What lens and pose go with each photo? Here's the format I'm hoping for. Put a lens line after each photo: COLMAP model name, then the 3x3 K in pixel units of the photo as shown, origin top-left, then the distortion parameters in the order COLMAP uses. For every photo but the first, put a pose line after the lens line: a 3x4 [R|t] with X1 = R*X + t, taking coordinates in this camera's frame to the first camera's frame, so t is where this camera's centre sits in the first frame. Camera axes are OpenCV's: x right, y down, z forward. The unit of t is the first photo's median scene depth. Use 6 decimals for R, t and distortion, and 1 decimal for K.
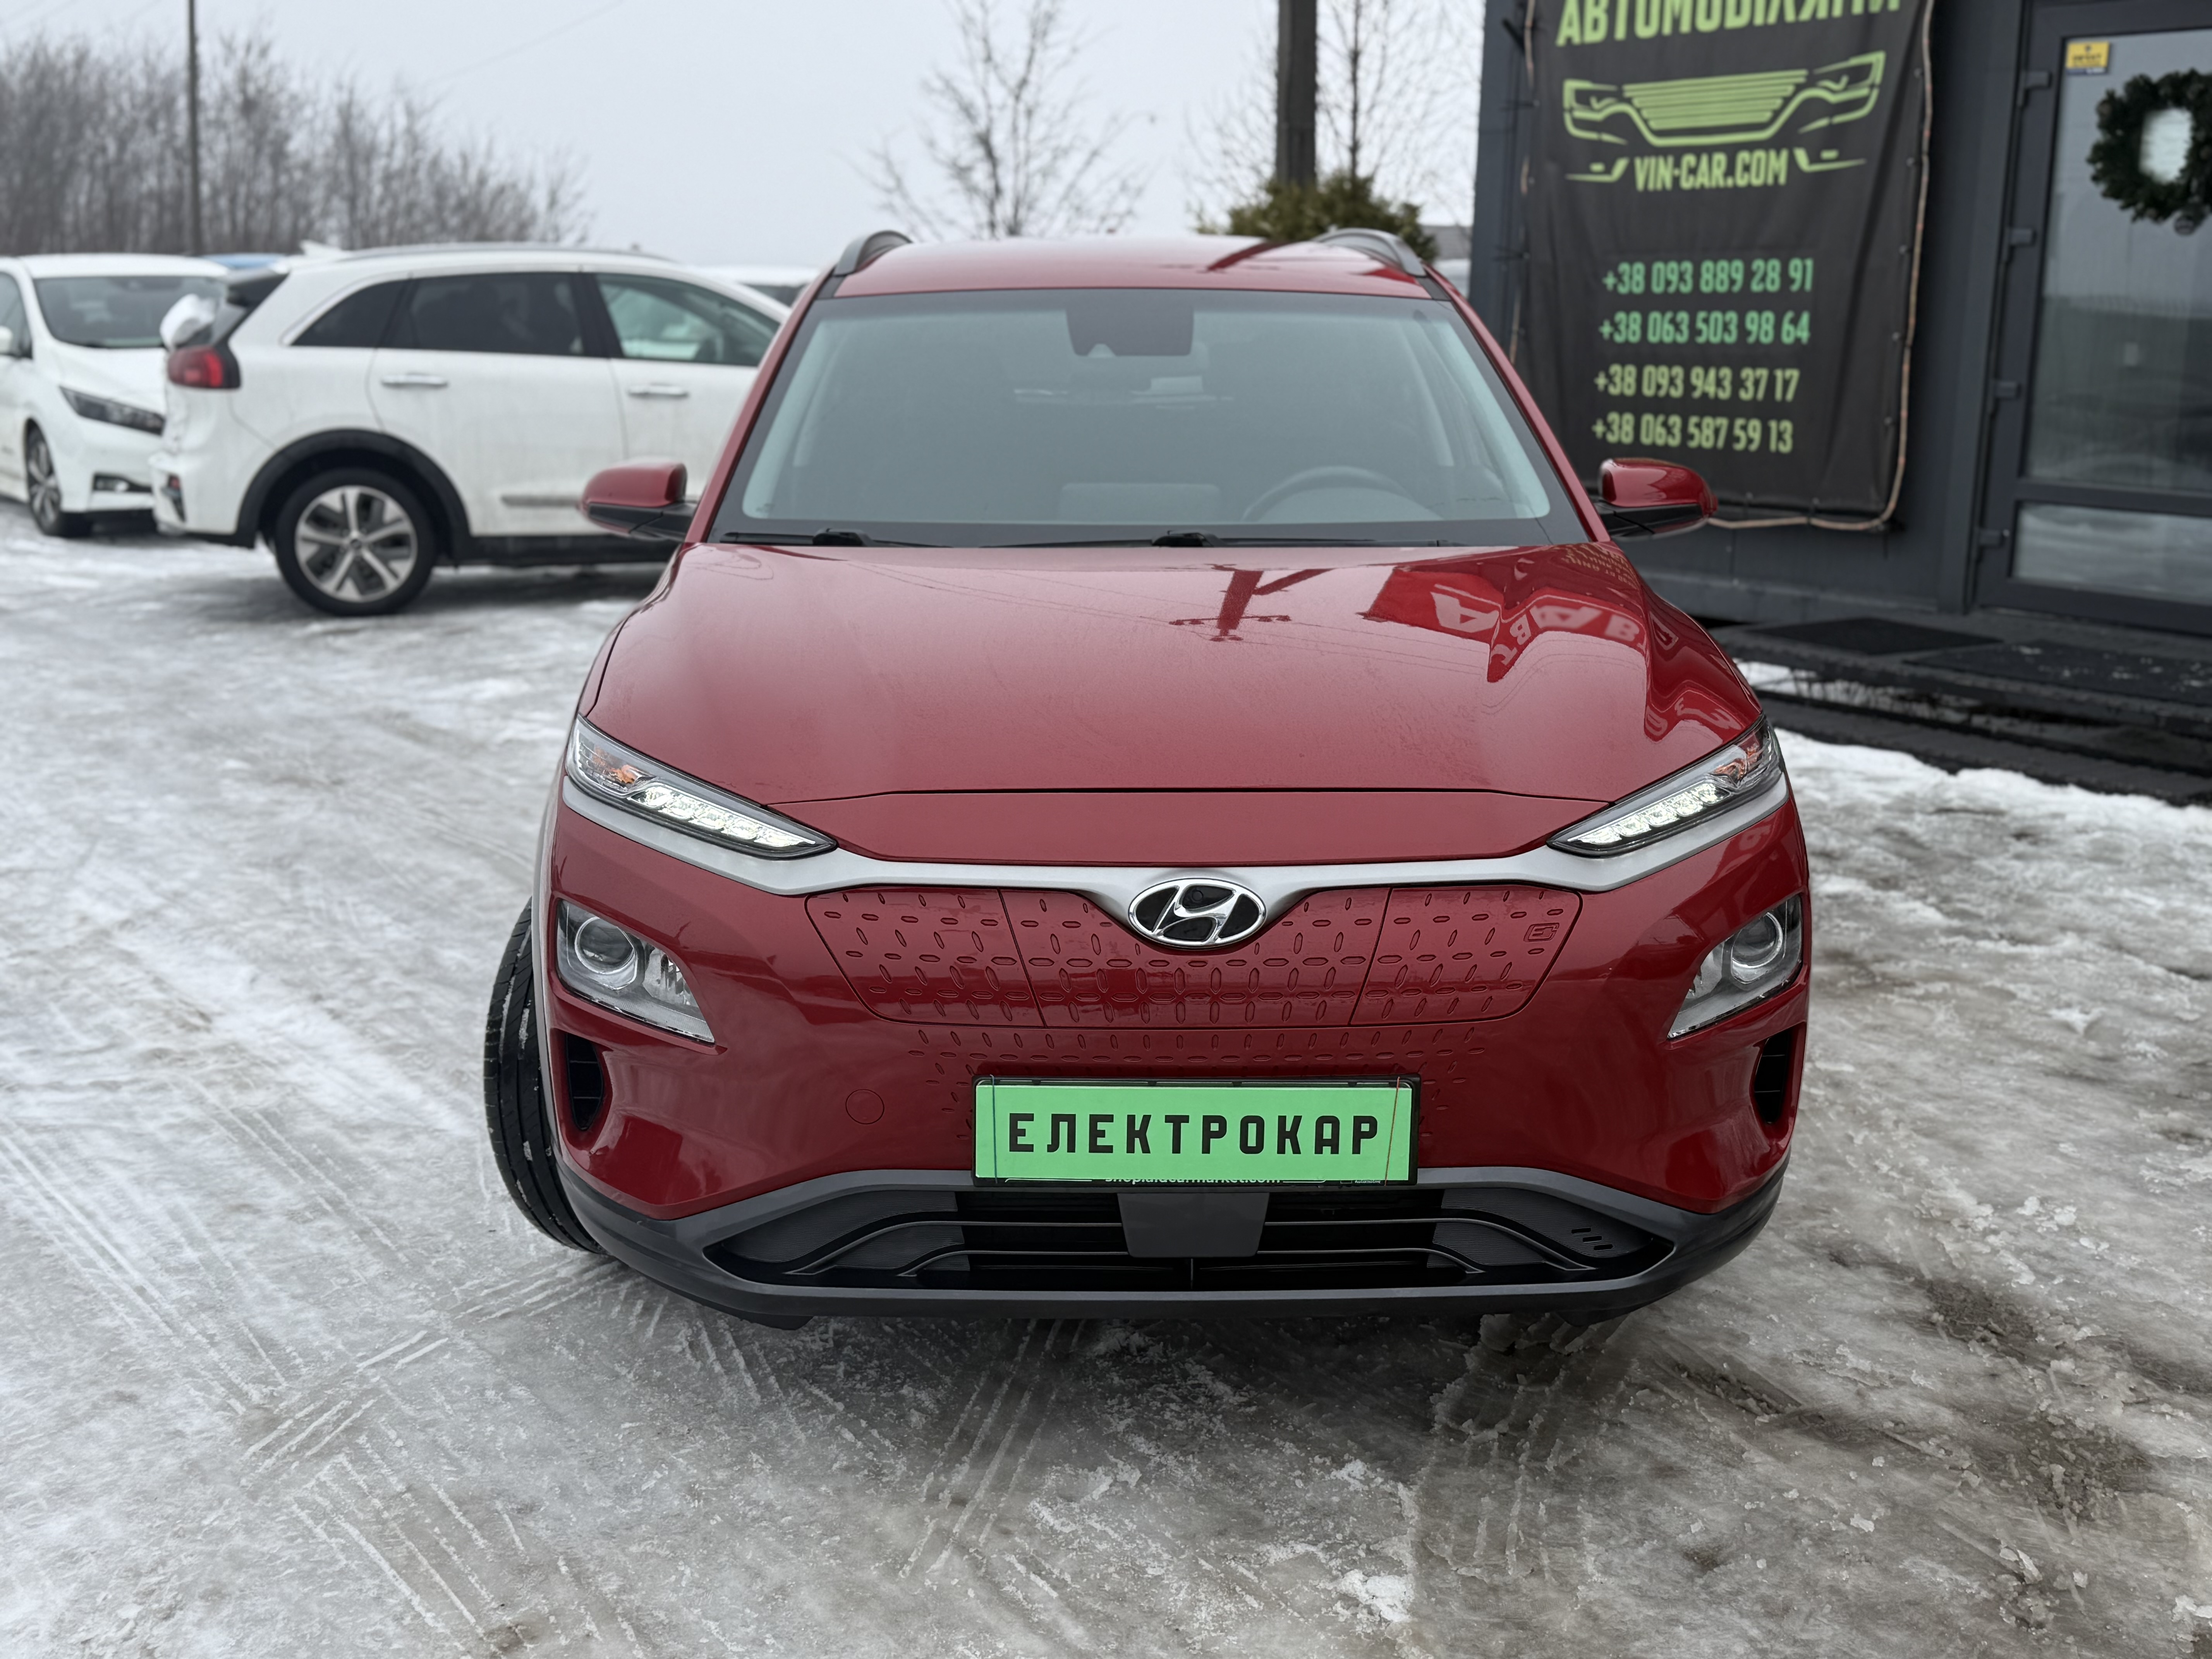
lens RADIAL K [[2367.0, 0, 1096.0], [0, 2367.0, 824.1], [0, 0, 1]] dist [0.189689, -0.449094]
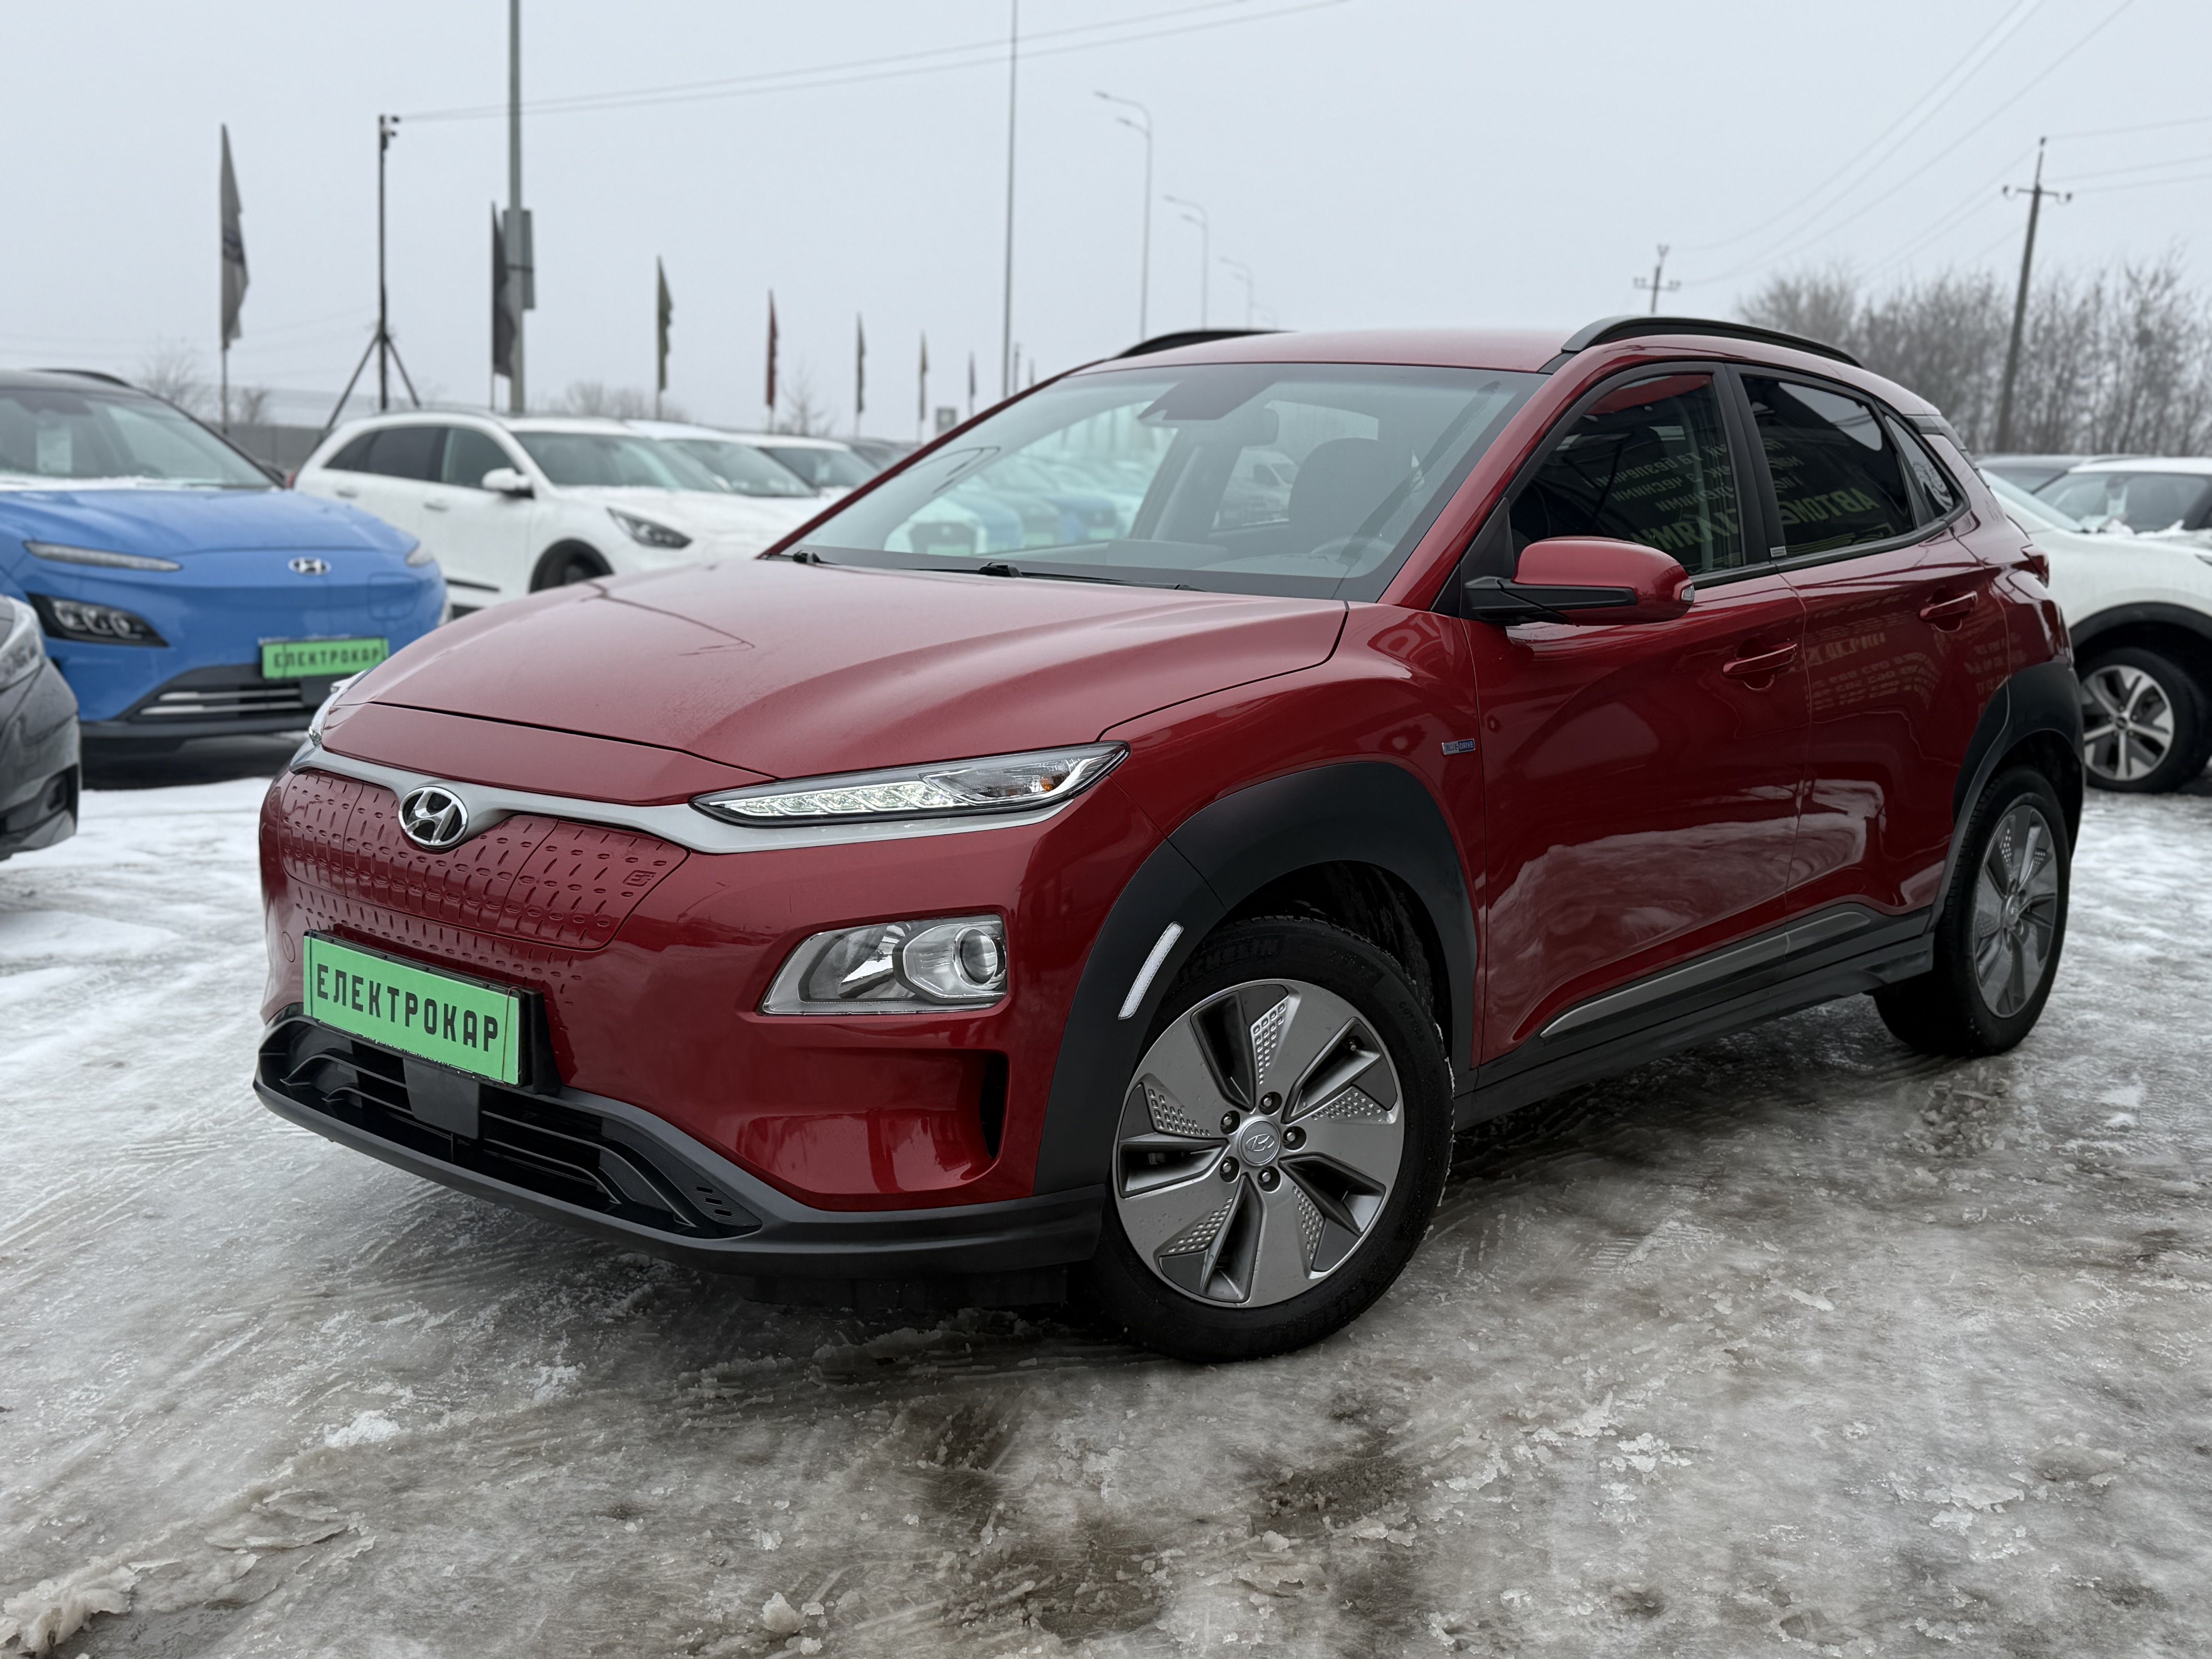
lens RADIAL K [[2369.5, 0, 1089.3], [0, 2369.5, 828.0], [0, 0, 1]] dist [0.174225, -0.381557]
pose [[0.722006, 0.117476, -0.681841, 1.051180], [-0.180527, 0.983330, -0.021742, 0.010488], [0.667920, 0.138788, 0.731177, 0.358438]]
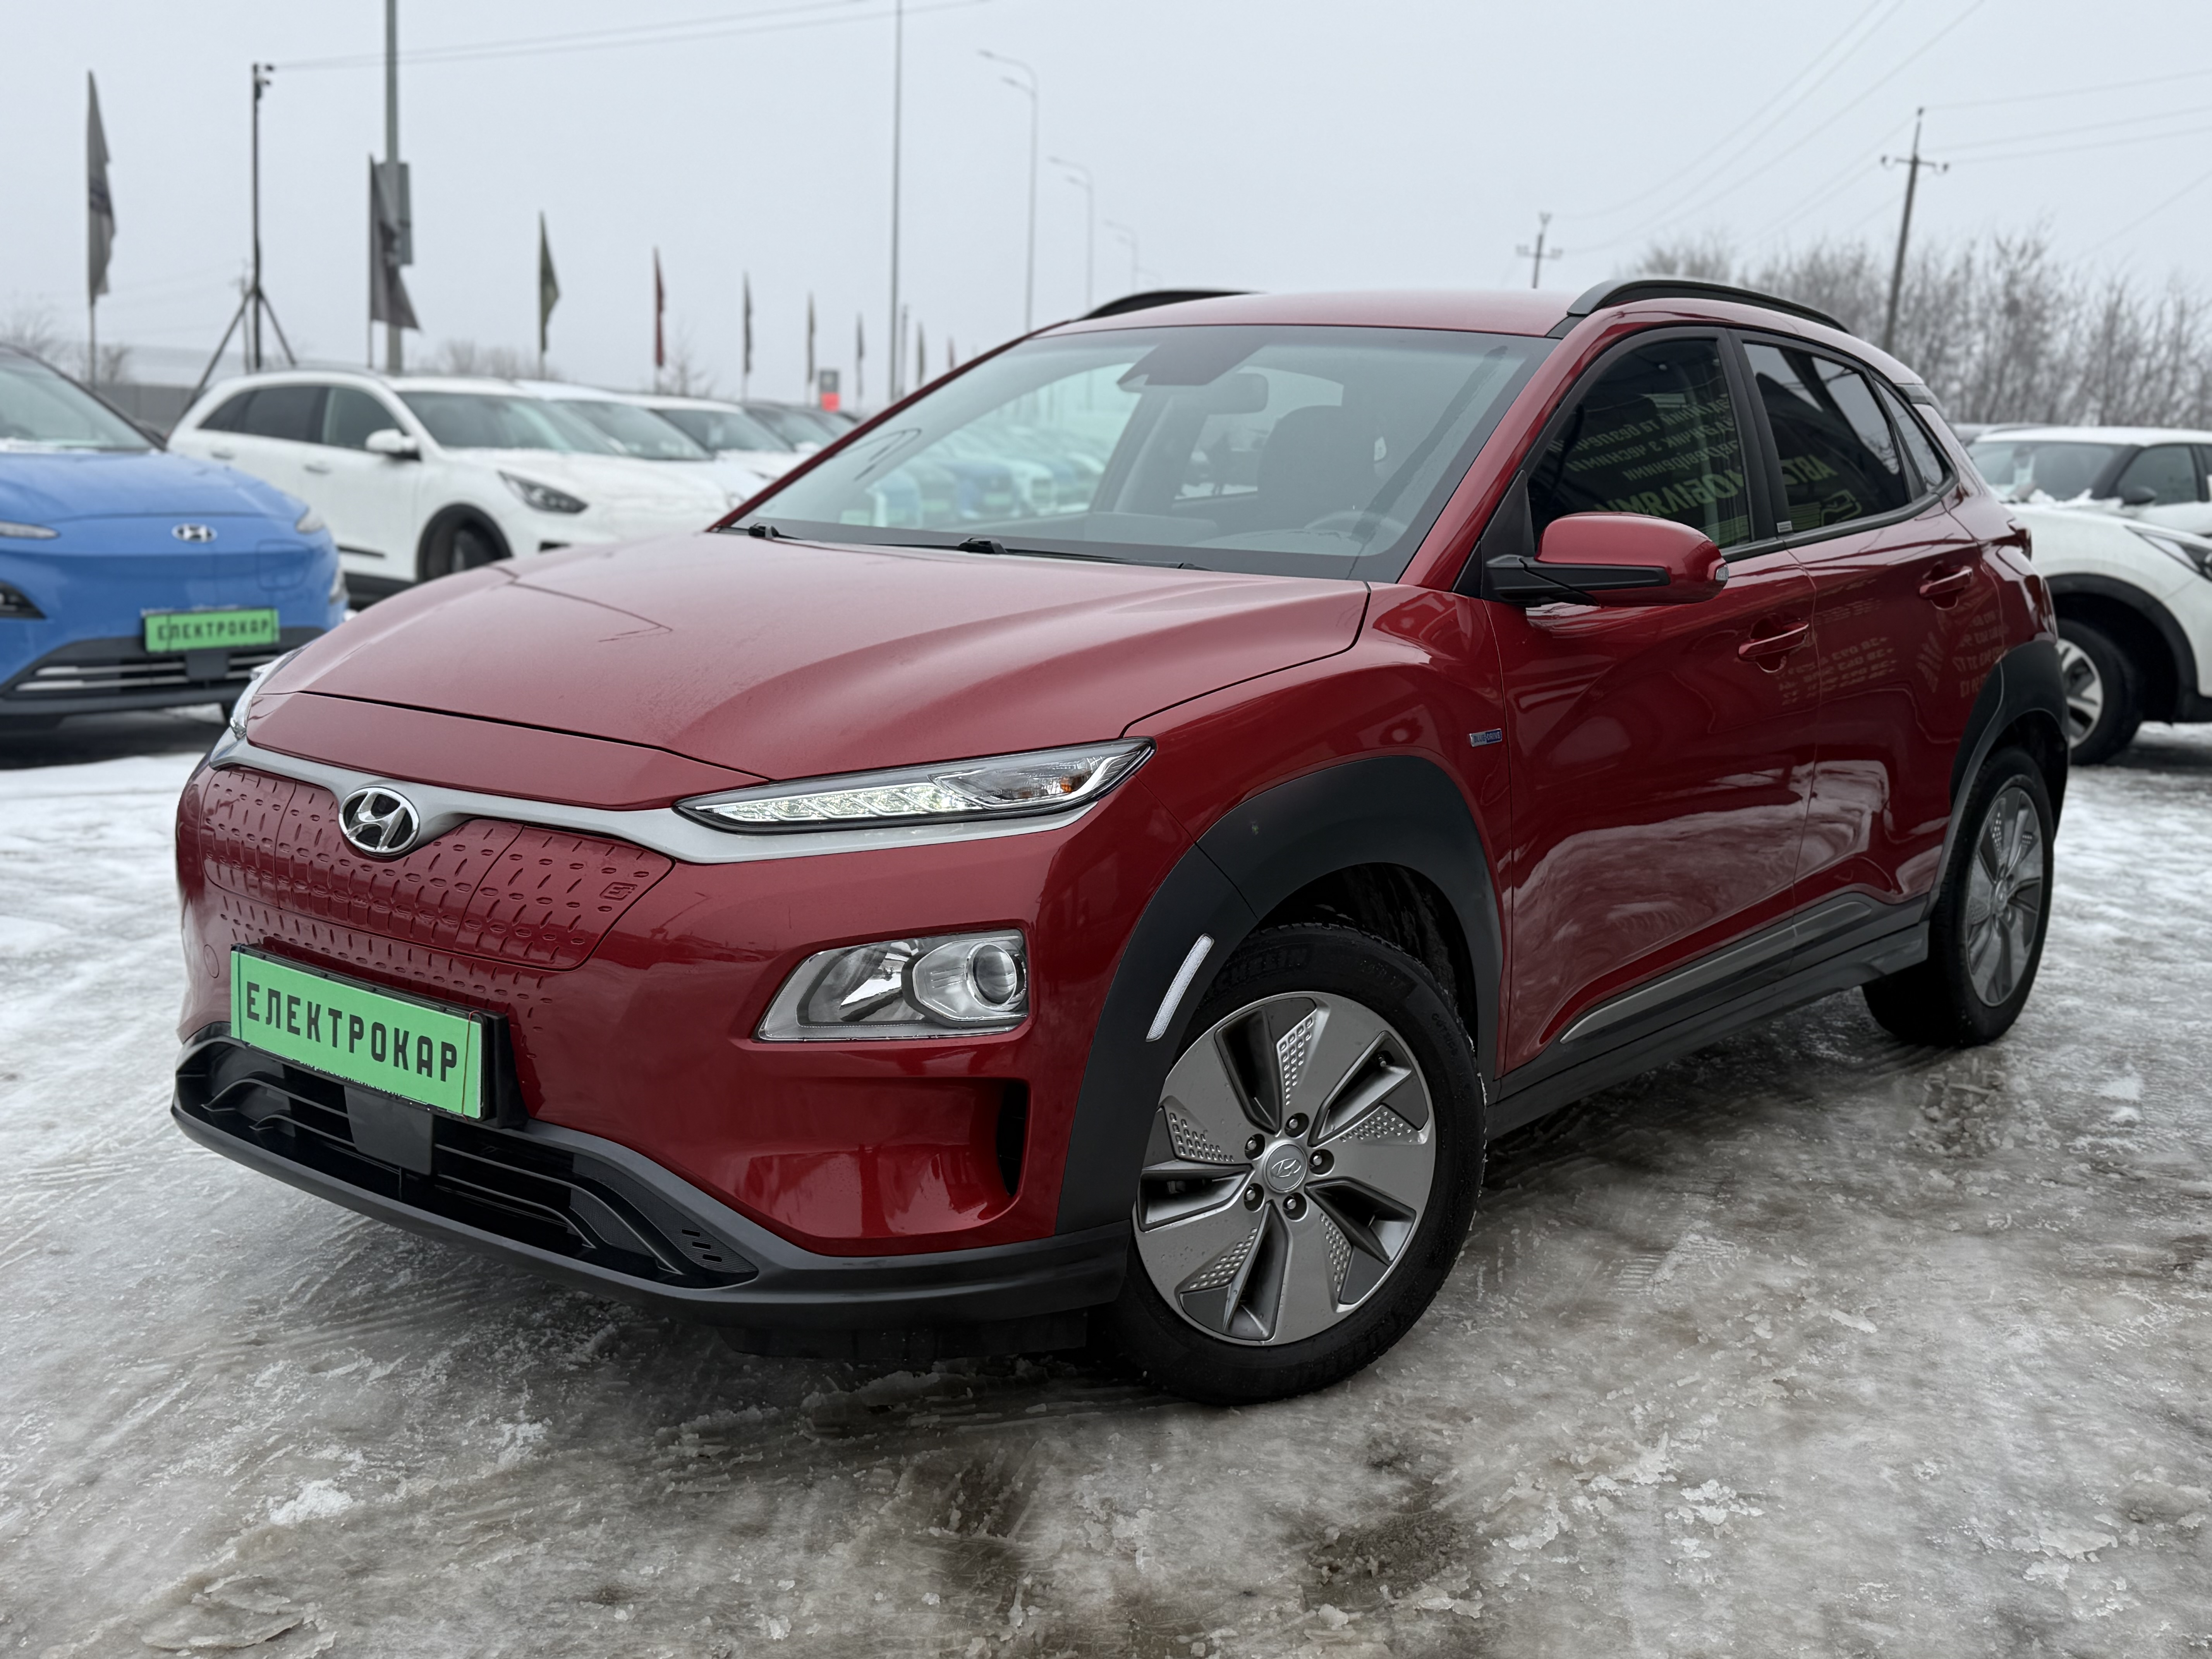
lens RADIAL K [[2367.0, 0, 1096.0], [0, 2367.0, 824.1], [0, 0, 1]] dist [0.189689, -0.449094]
pose [[0.756769, 0.123140, -0.641980, 0.944164], [-0.175432, 0.984327, -0.017994, 0.002586], [0.629702, 0.126241, 0.766510, 0.385682]]
